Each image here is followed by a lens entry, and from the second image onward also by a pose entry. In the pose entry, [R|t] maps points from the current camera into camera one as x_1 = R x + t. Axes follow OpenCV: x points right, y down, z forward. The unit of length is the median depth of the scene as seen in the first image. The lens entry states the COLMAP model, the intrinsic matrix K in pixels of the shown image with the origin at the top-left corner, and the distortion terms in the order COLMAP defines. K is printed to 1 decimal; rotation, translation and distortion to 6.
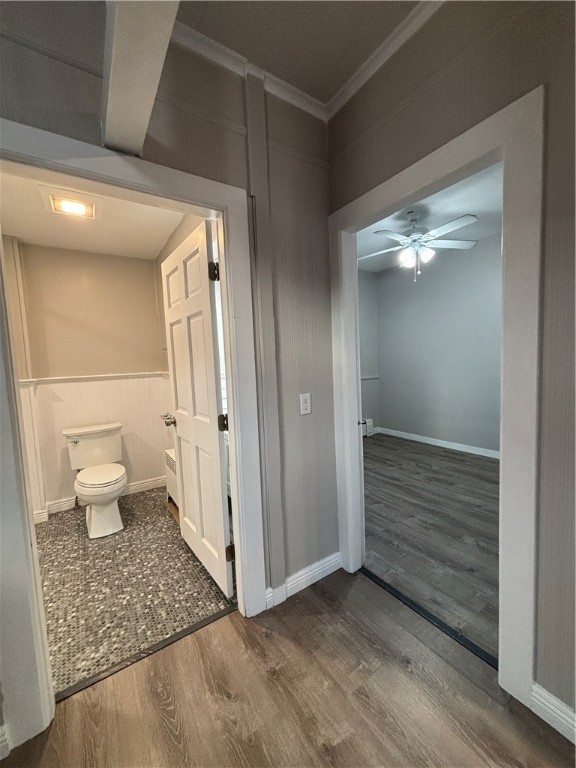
lens RADIAL K [[307.8, 0, 288.0], [0, 307.8, 384.0], [0, 0, 1]] dist [-0.002931, 0.000189]
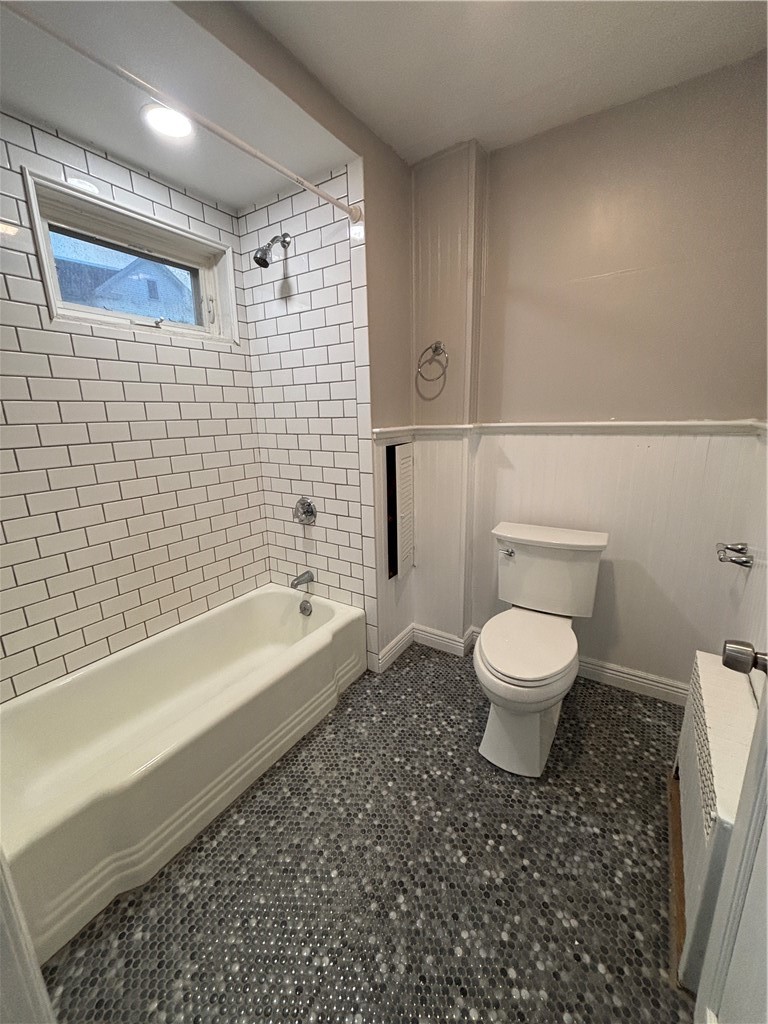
lens RADIAL K [[414.0, 0, 383.3], [0, 414.0, 514.2], [0, 0, 1]] dist [0.001533, -0.000343]
pose [[0.392770, 0.246147, -0.886083, -0.175688], [-0.063342, 0.968467, 0.240956, -0.028967], [0.917453, -0.038514, 0.395976, 0.536672]]
